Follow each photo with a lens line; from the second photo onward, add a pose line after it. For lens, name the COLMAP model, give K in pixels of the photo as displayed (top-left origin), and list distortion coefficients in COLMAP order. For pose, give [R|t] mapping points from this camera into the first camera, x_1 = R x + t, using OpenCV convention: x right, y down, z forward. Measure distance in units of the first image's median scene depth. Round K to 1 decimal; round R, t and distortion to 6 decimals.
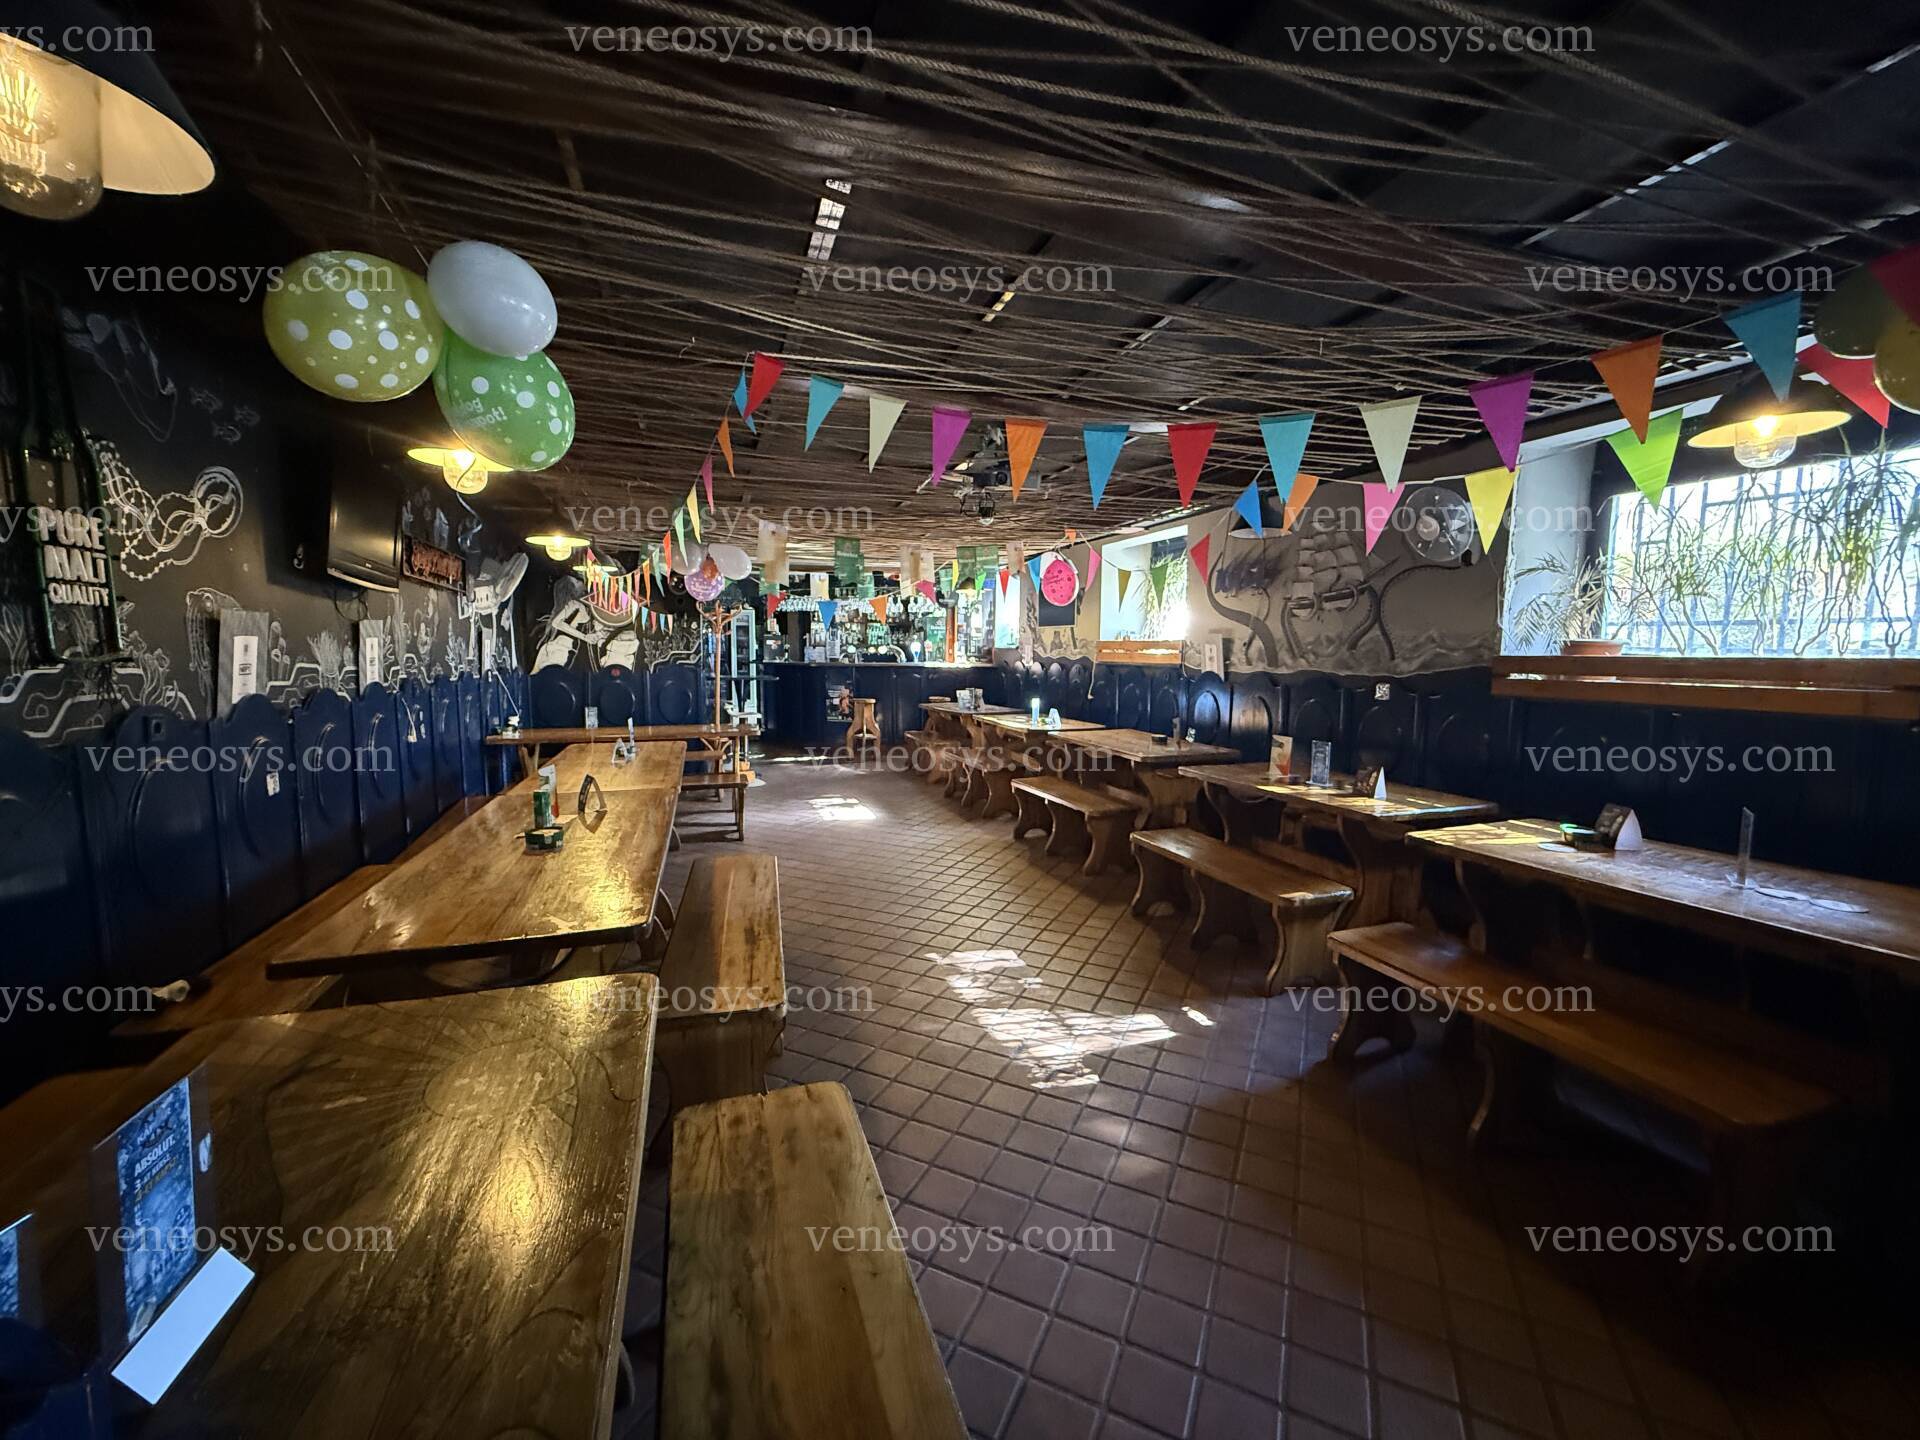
lens RADIAL K [[762.8, 0, 951.0], [0, 762.8, 719.7], [0, 0, 1]] dist [-0.002690, 0.000775]
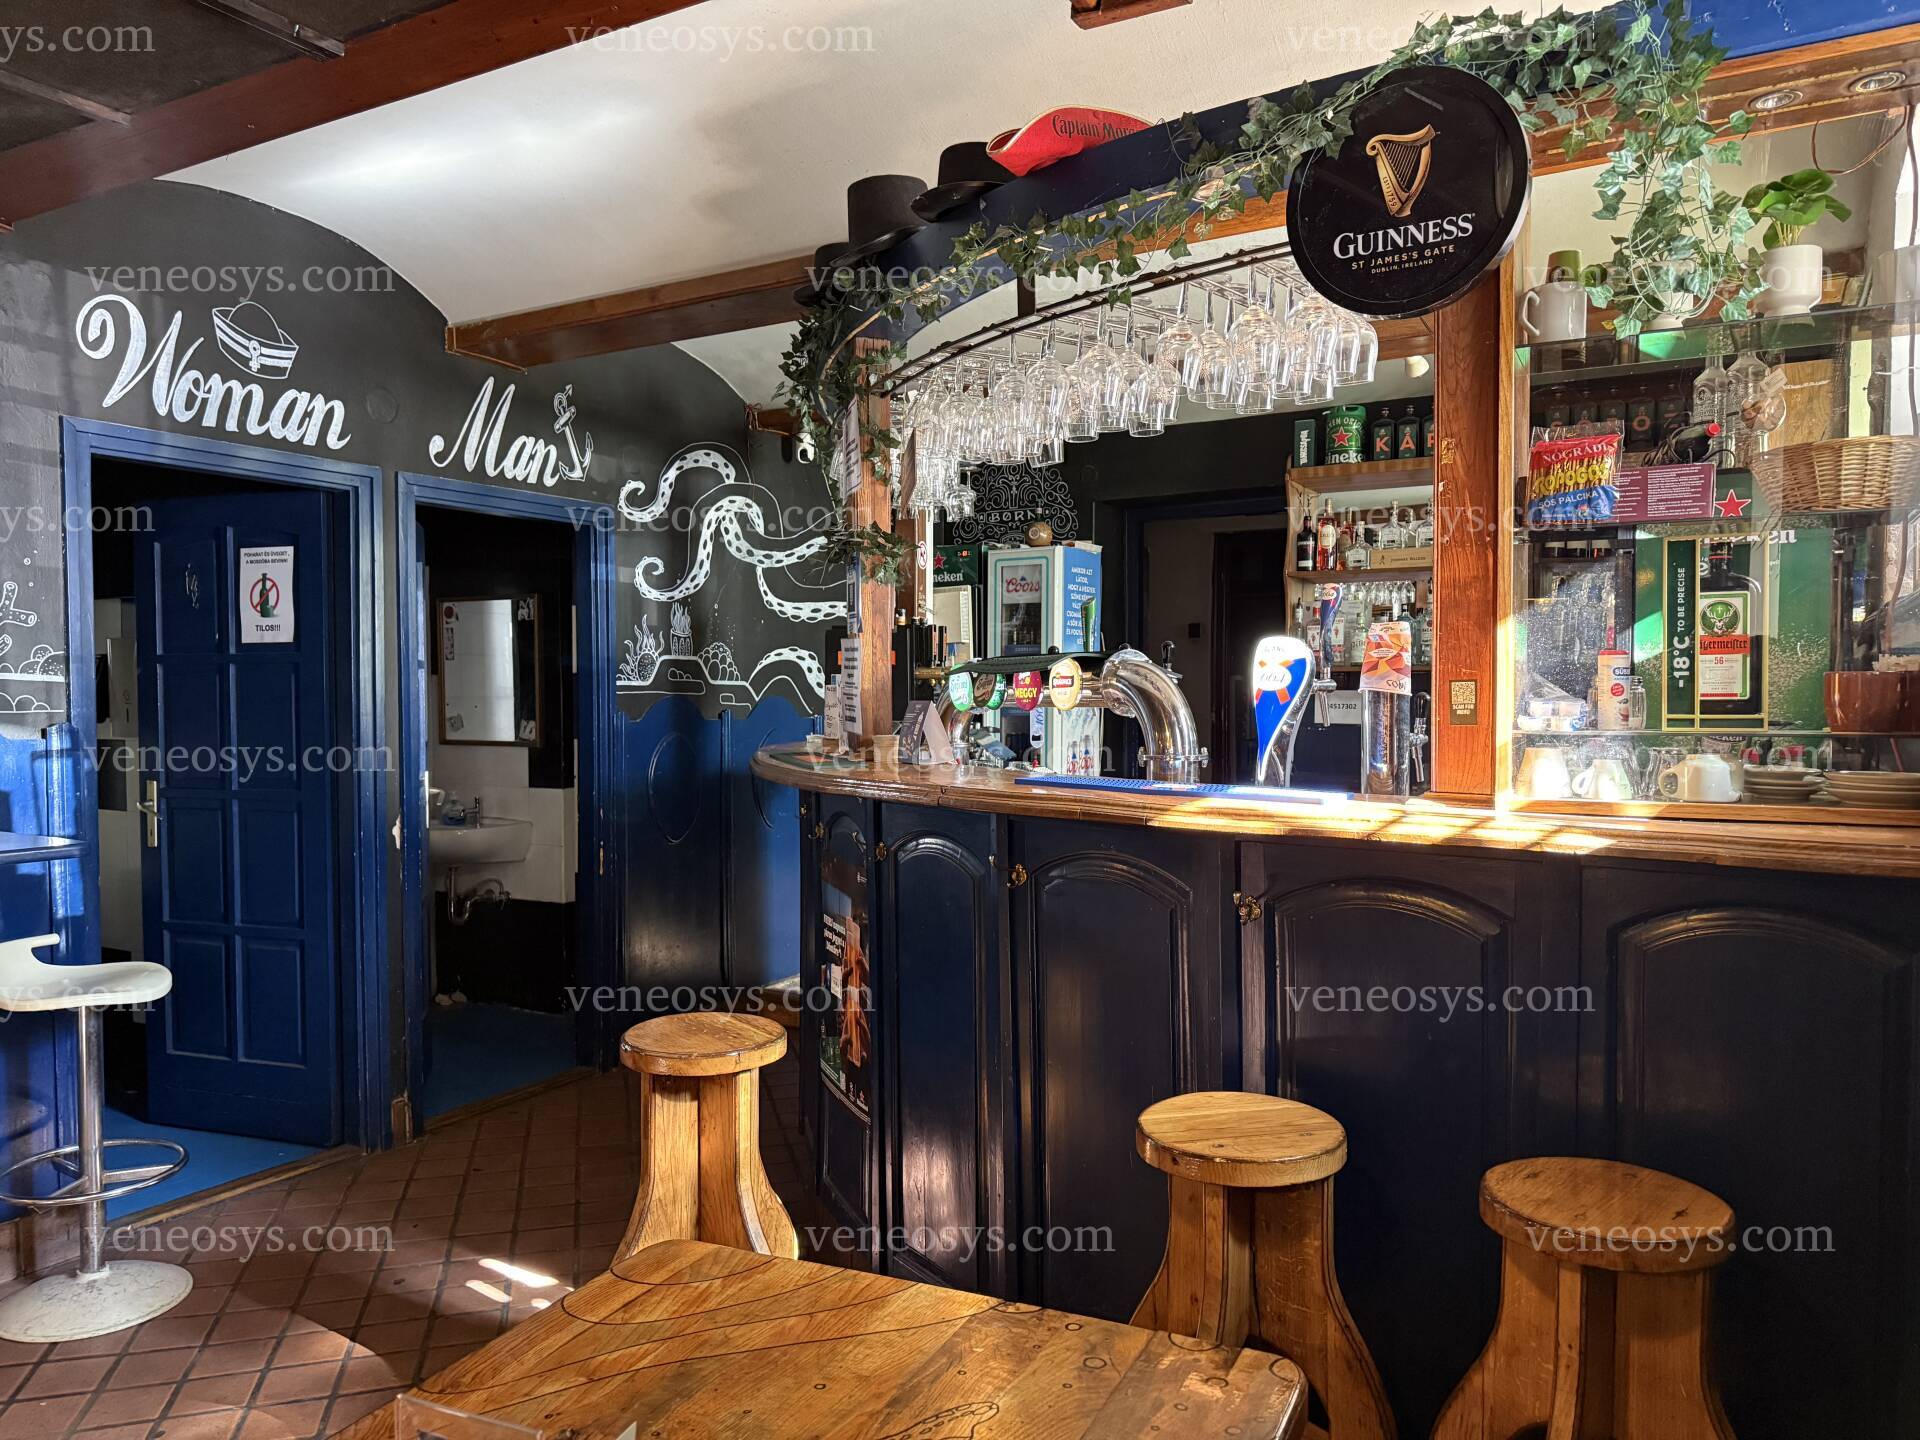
lens RADIAL K [[1332.1, 0, 991.5], [0, 1332.1, 728.3], [0, 0, 1]] dist [0.027647, -0.028715]
pose [[0.675436, 0.019289, -0.737166, 0.218269], [-0.063740, 0.997444, -0.032303, -0.167616], [0.734658, 0.068806, 0.674939, 1.840077]]
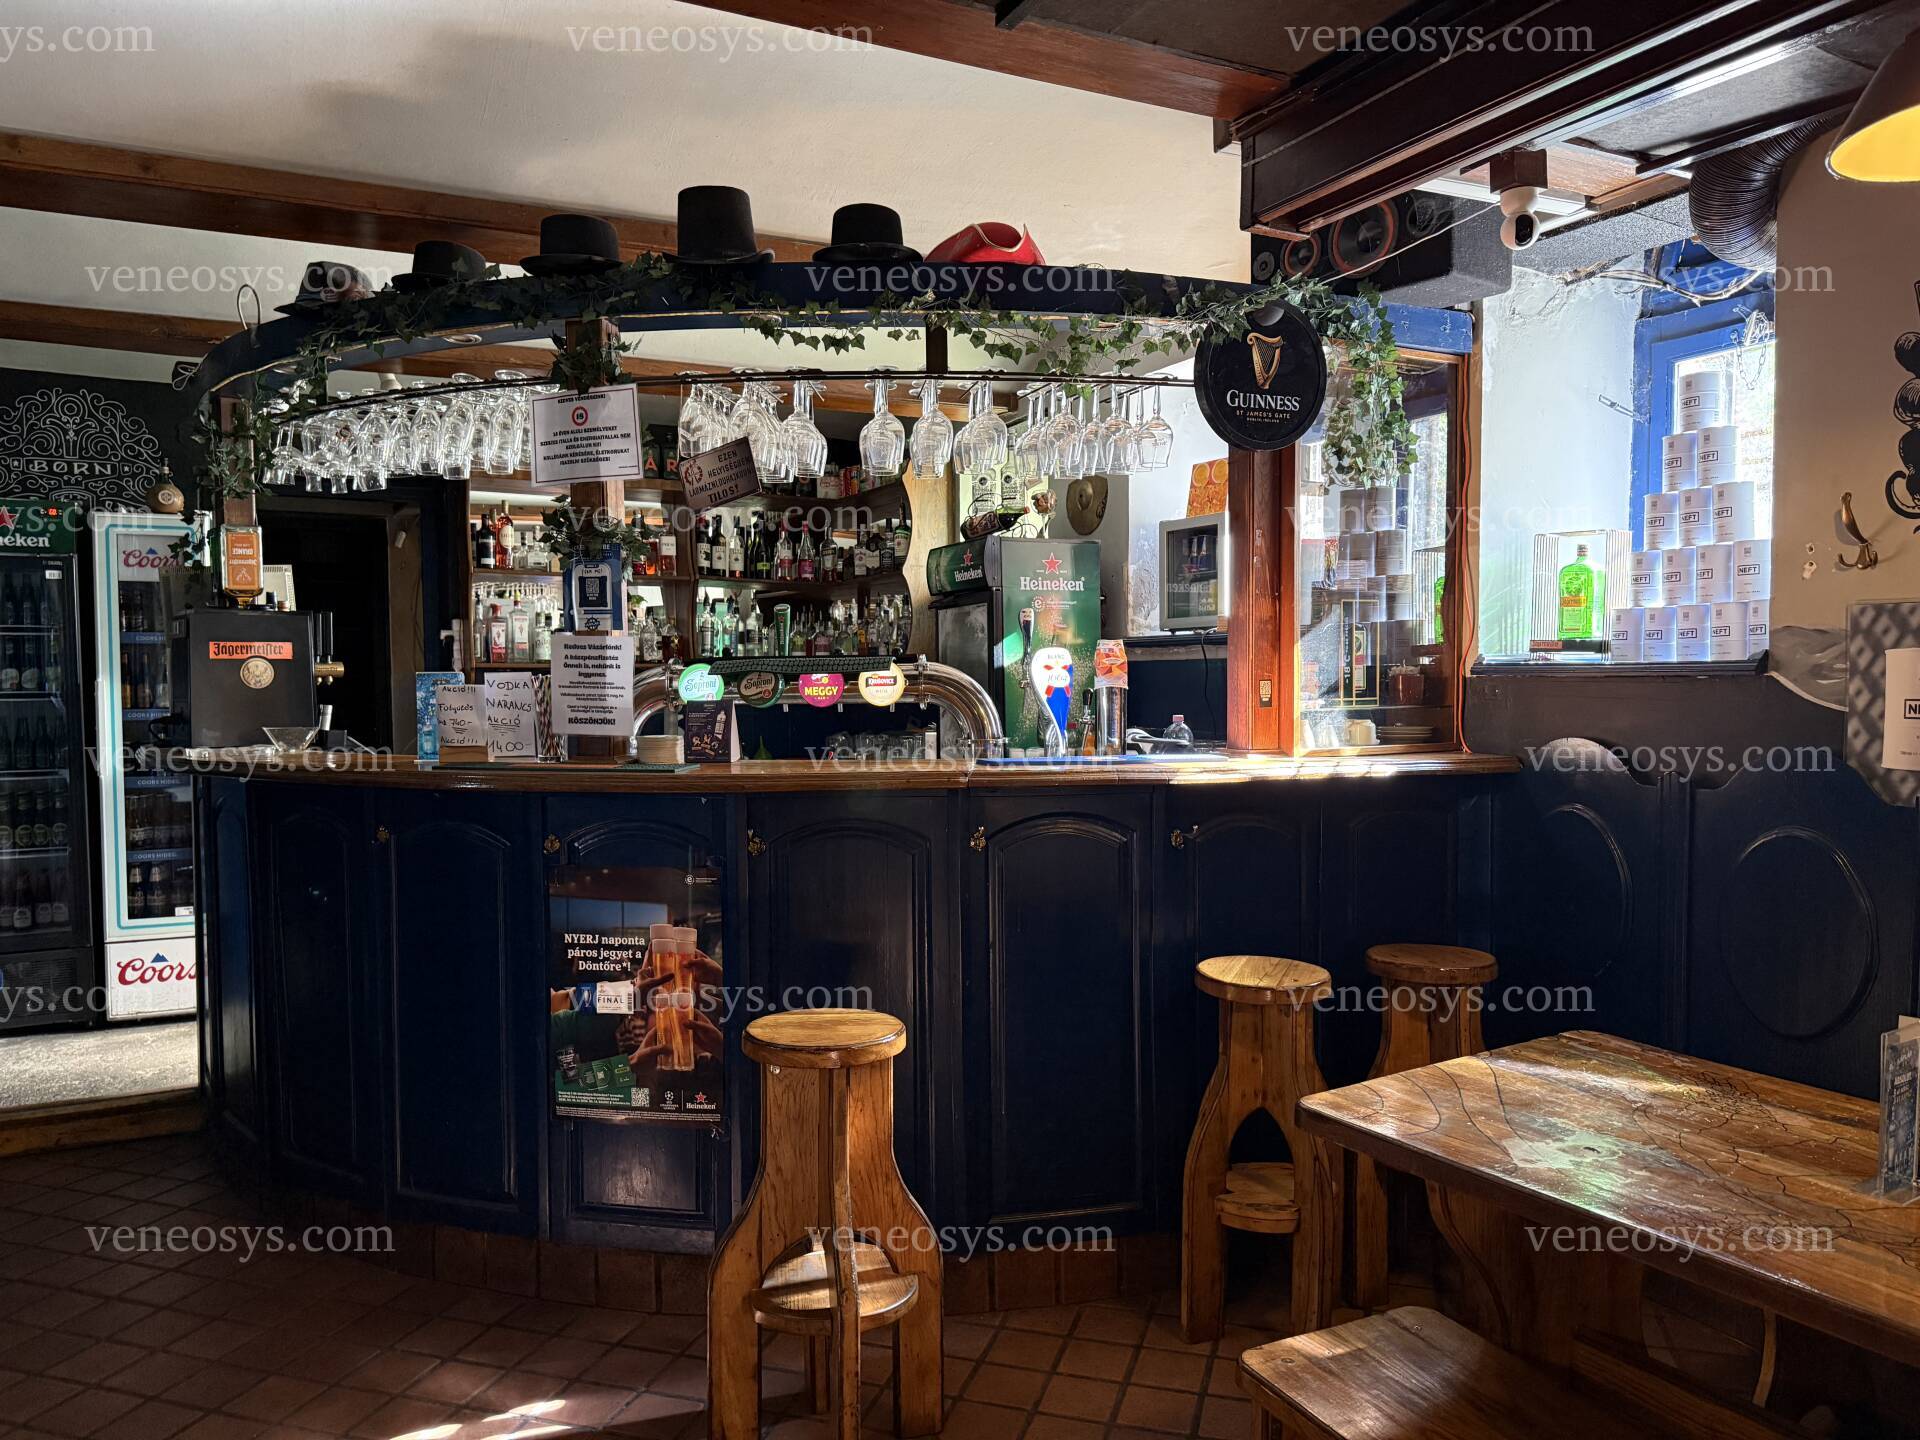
lens RADIAL K [[1332.1, 0, 967.3], [0, 1332.1, 728.9], [0, 0, 1]] dist [0.027647, -0.028715]
pose [[0.986931, -0.012329, 0.160672, -0.272464], [0.020782, 0.998481, -0.051032, -0.148660], [-0.159798, 0.053704, 0.985688, 1.578033]]
